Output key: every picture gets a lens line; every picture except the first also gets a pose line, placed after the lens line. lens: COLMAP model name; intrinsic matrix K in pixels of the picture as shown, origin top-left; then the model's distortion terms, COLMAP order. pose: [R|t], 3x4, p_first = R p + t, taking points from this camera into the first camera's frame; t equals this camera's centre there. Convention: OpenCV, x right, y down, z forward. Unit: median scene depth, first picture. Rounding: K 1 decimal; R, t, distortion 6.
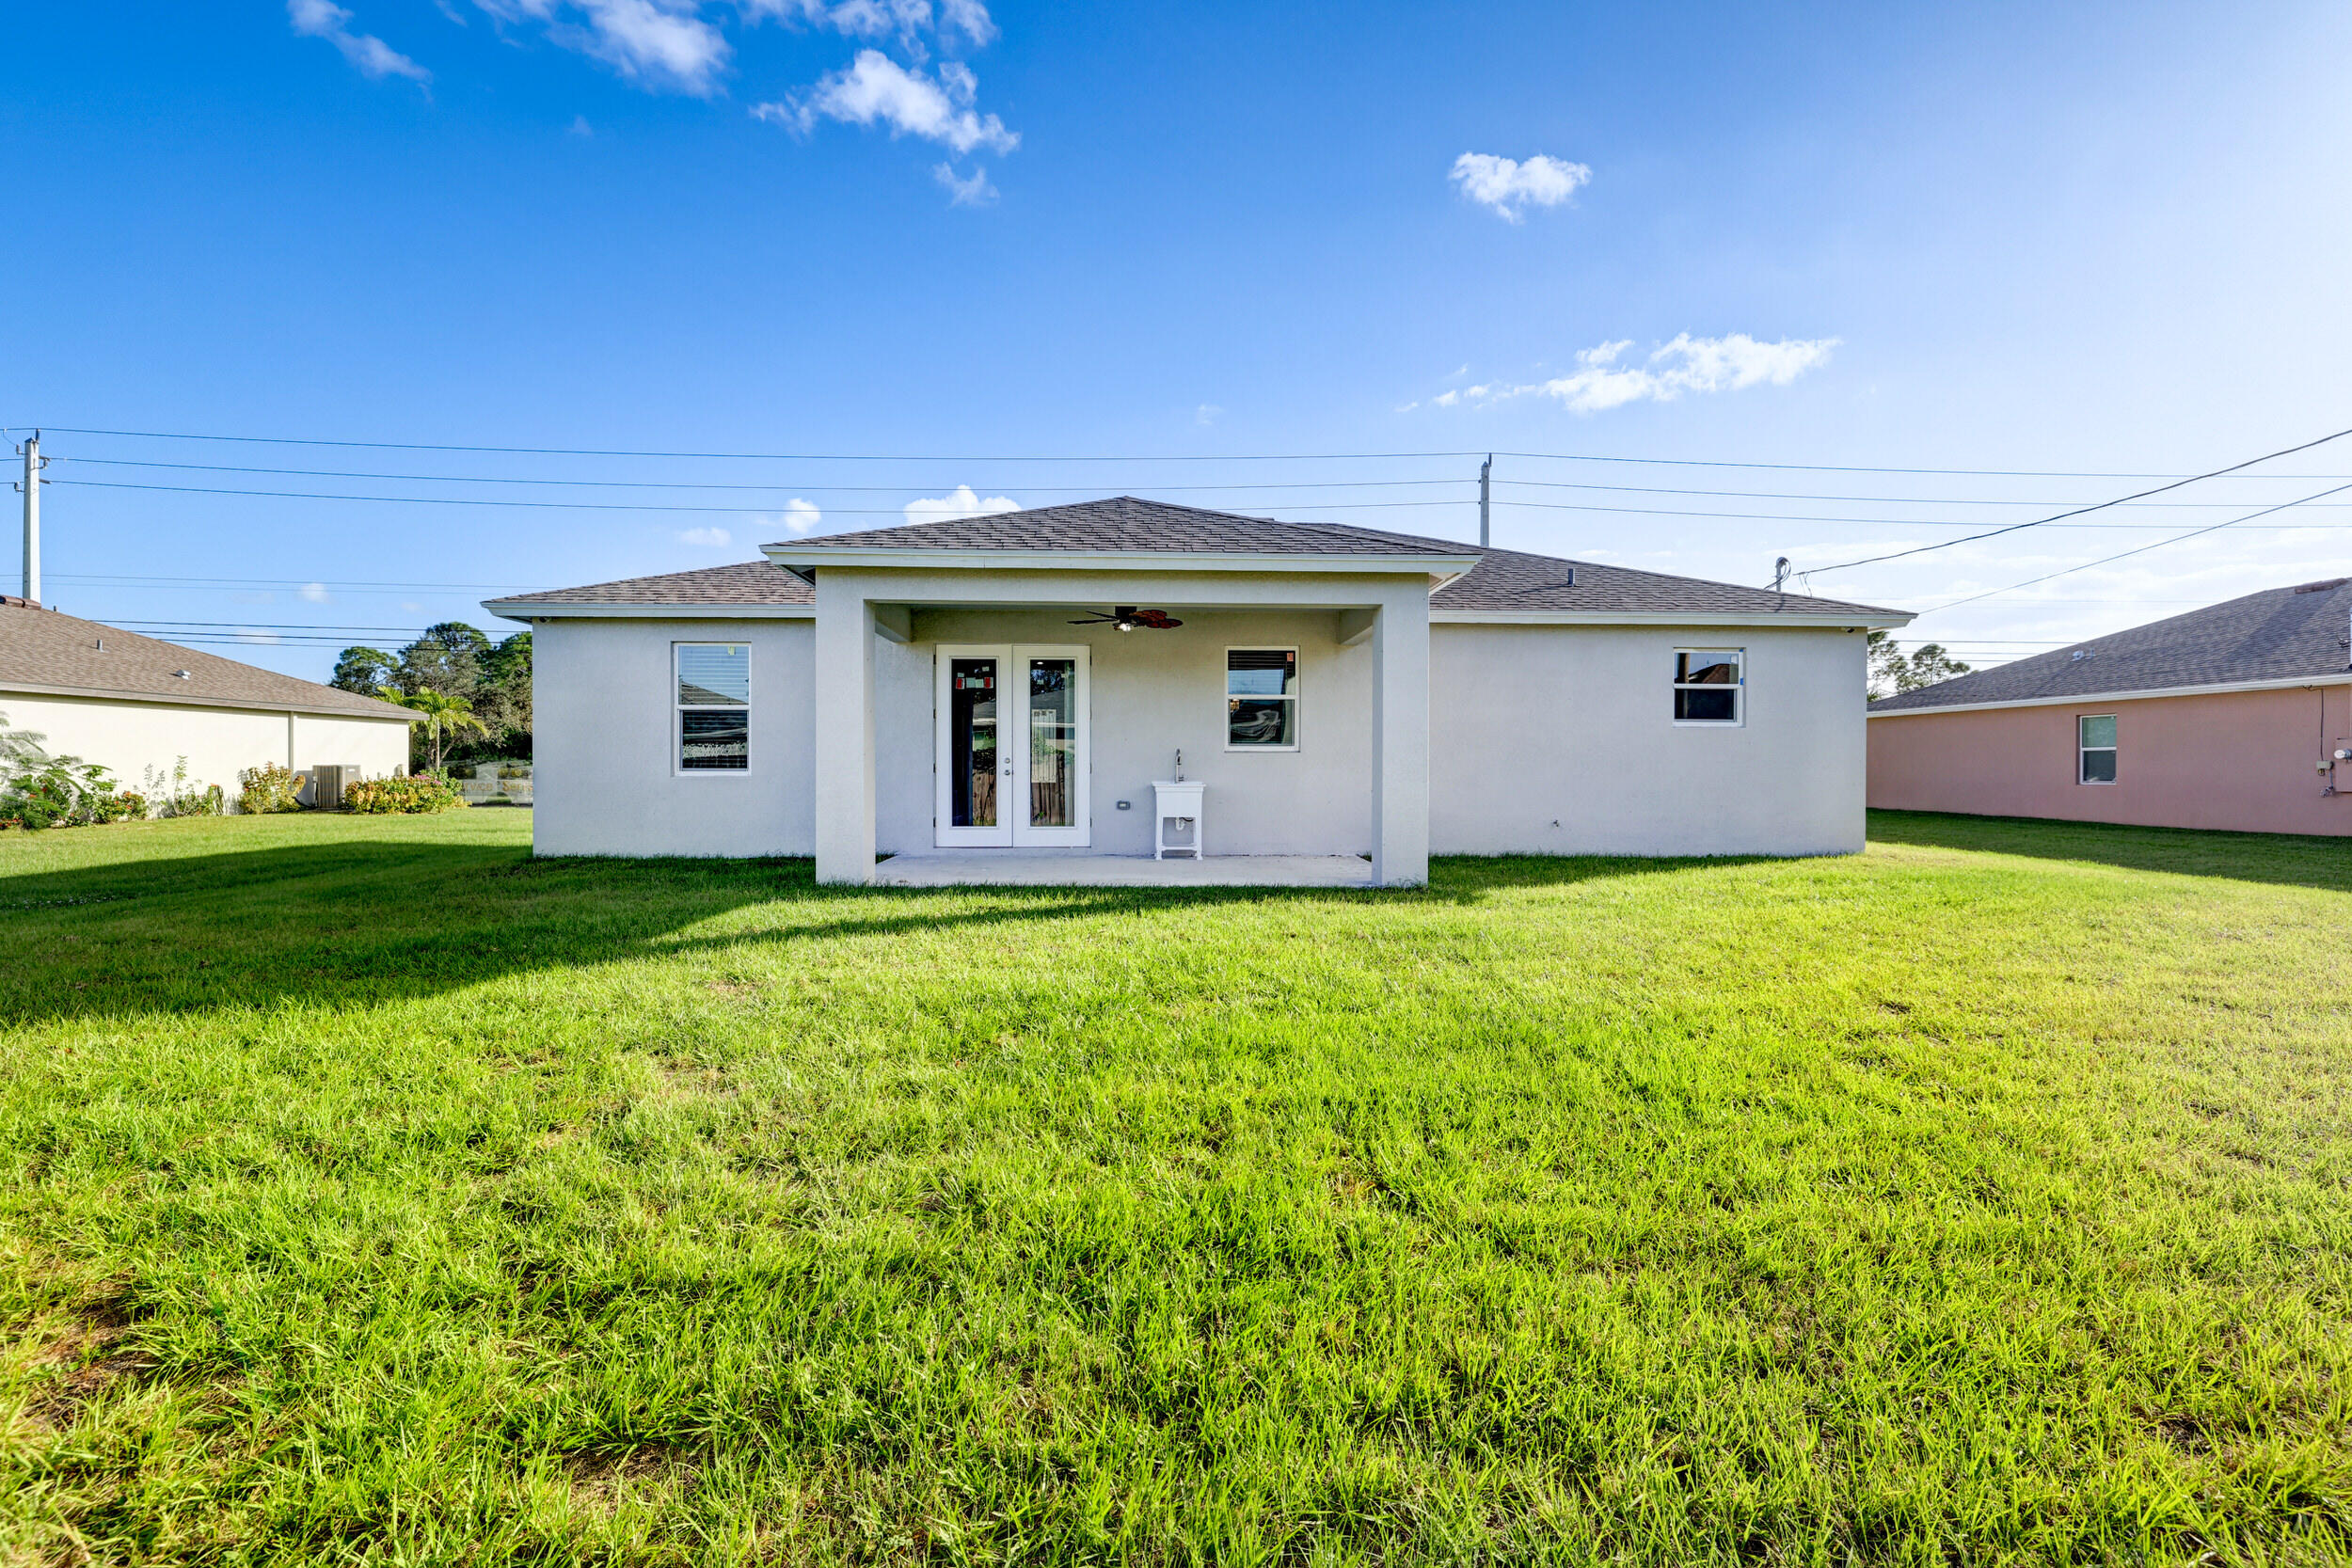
lens RADIAL K [[999.0, 0, 1176.0], [0, 999.0, 784.0], [0, 0, 1]] dist [-0.000584, -0.000061]
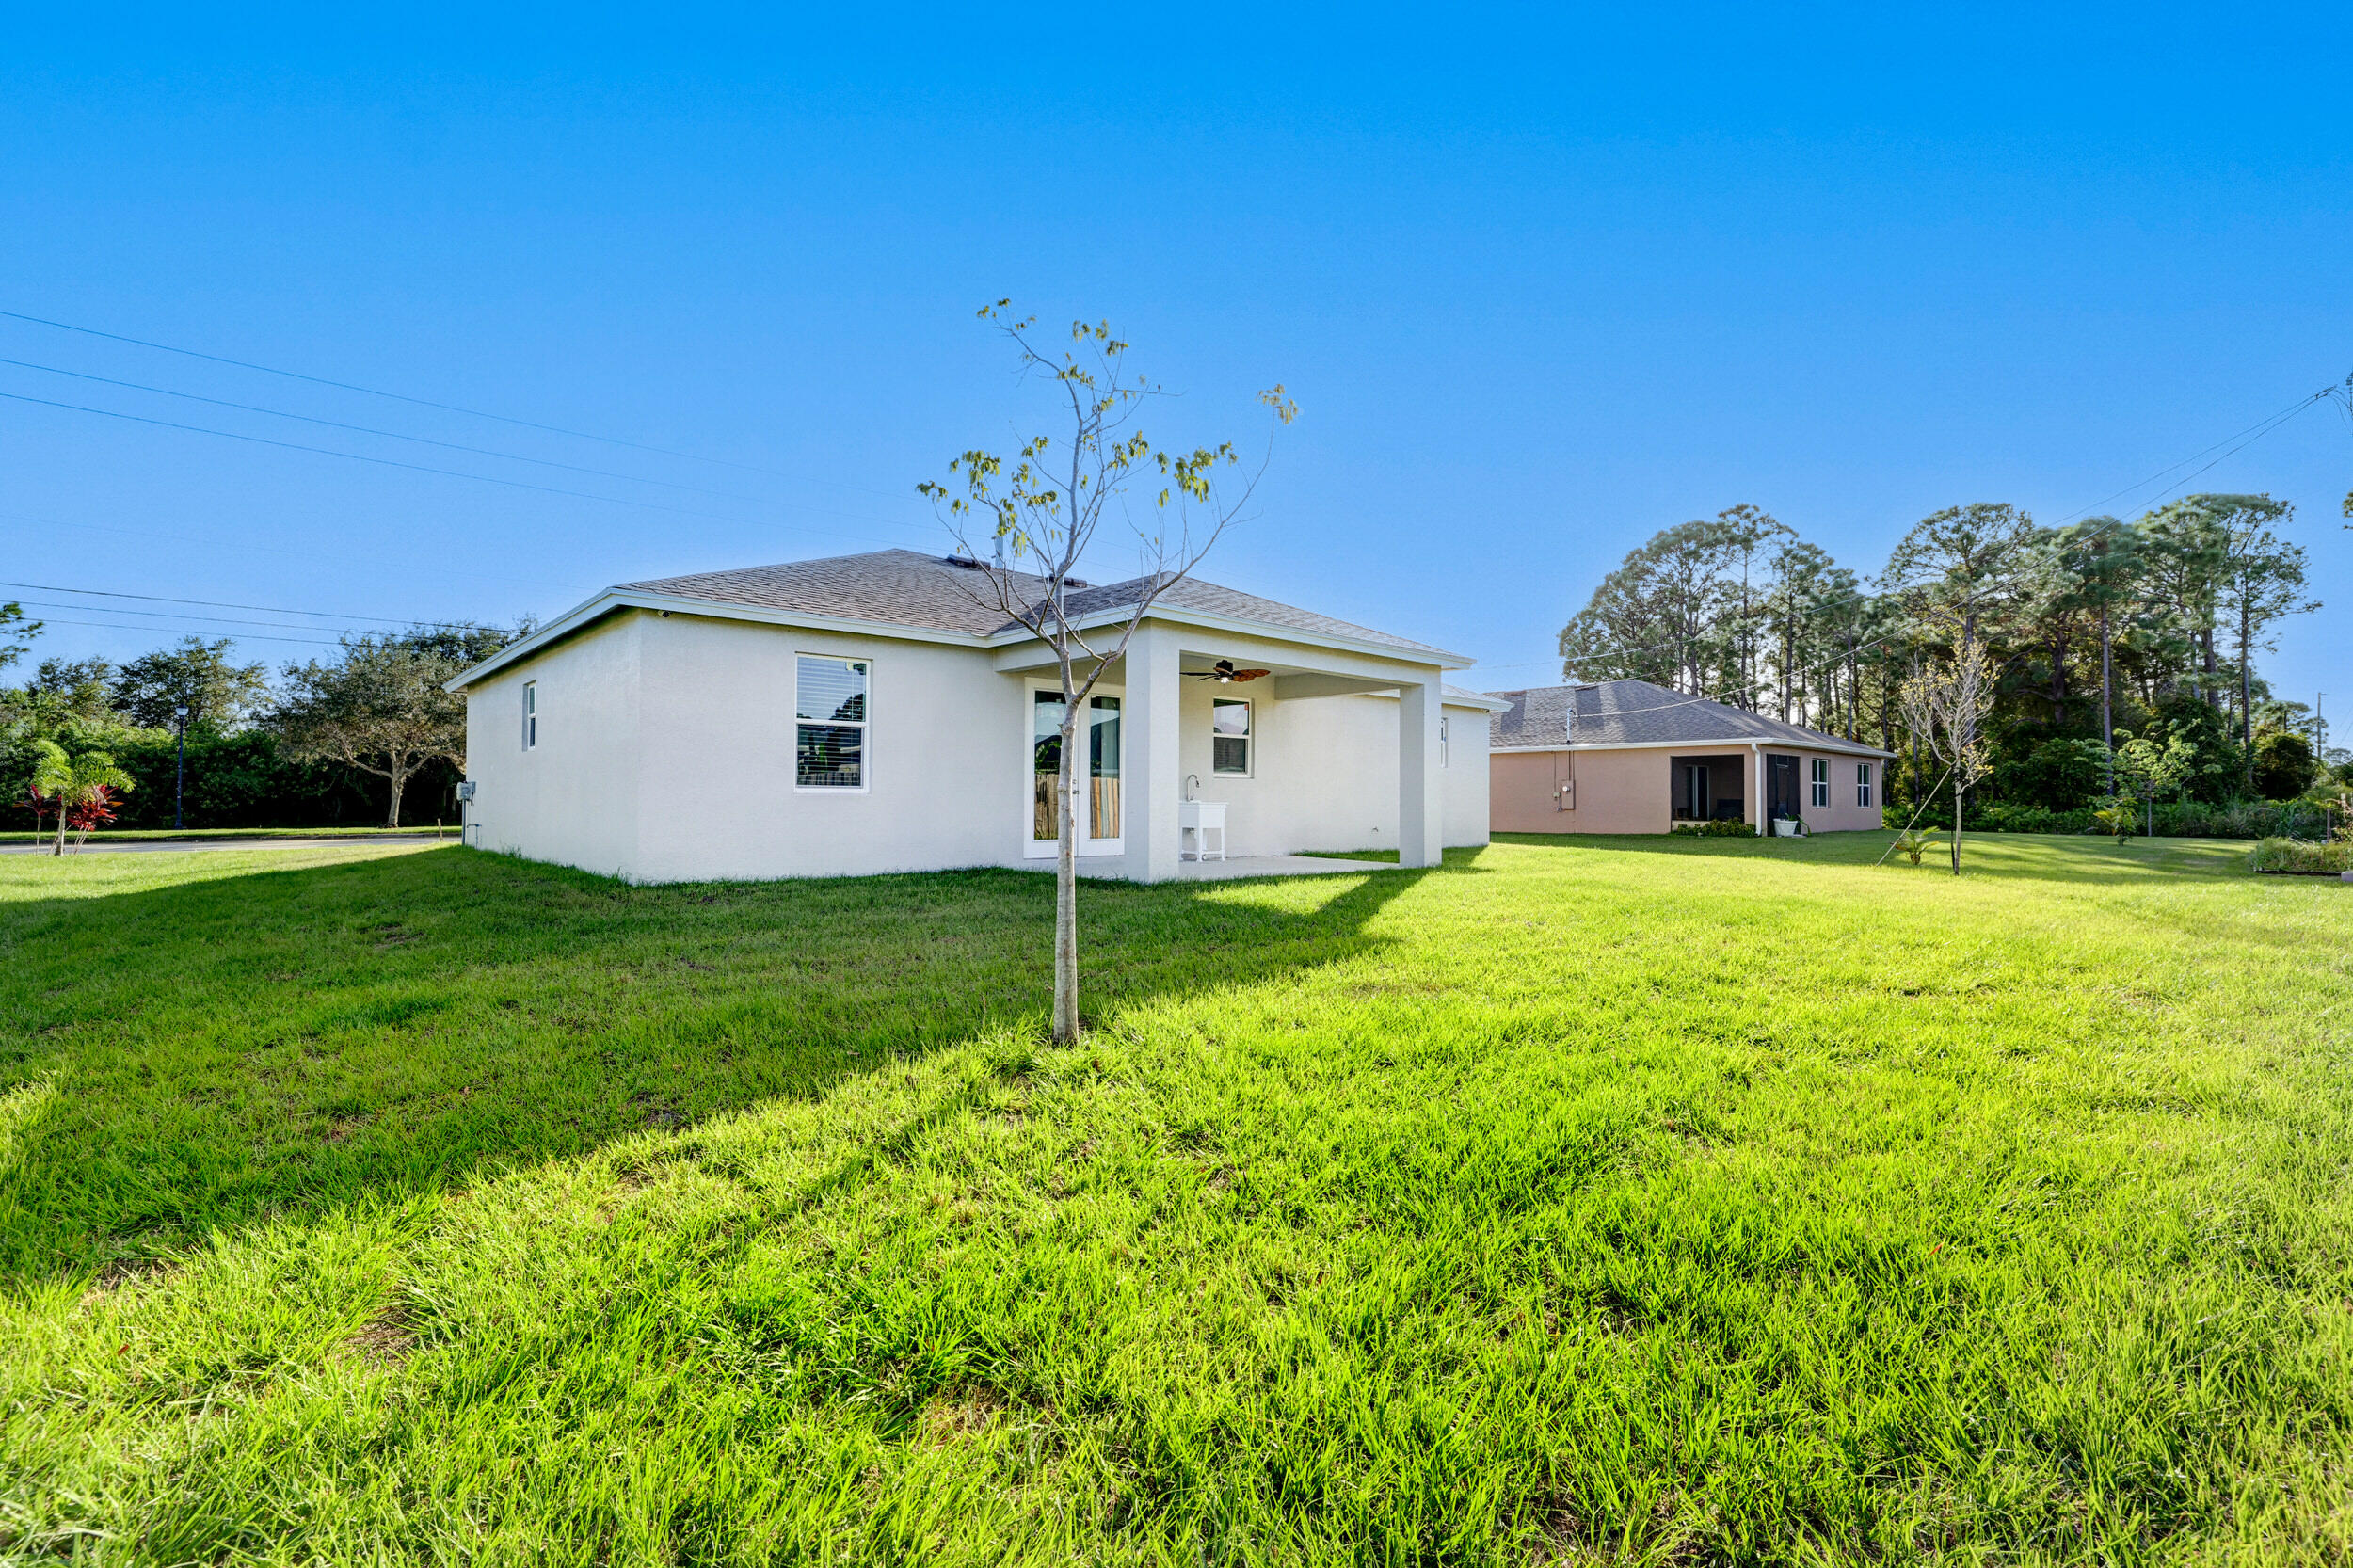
lens RADIAL K [[999.5, 0, 1176.5], [0, 999.5, 784.0], [0, 0, 1]] dist [-0.000584, -0.000061]
pose [[0.758445, 0.013691, 0.651593, -0.833895], [0.005203, 0.999620, -0.027061, 0.010390], [-0.651716, 0.023915, 0.758086, 0.059673]]
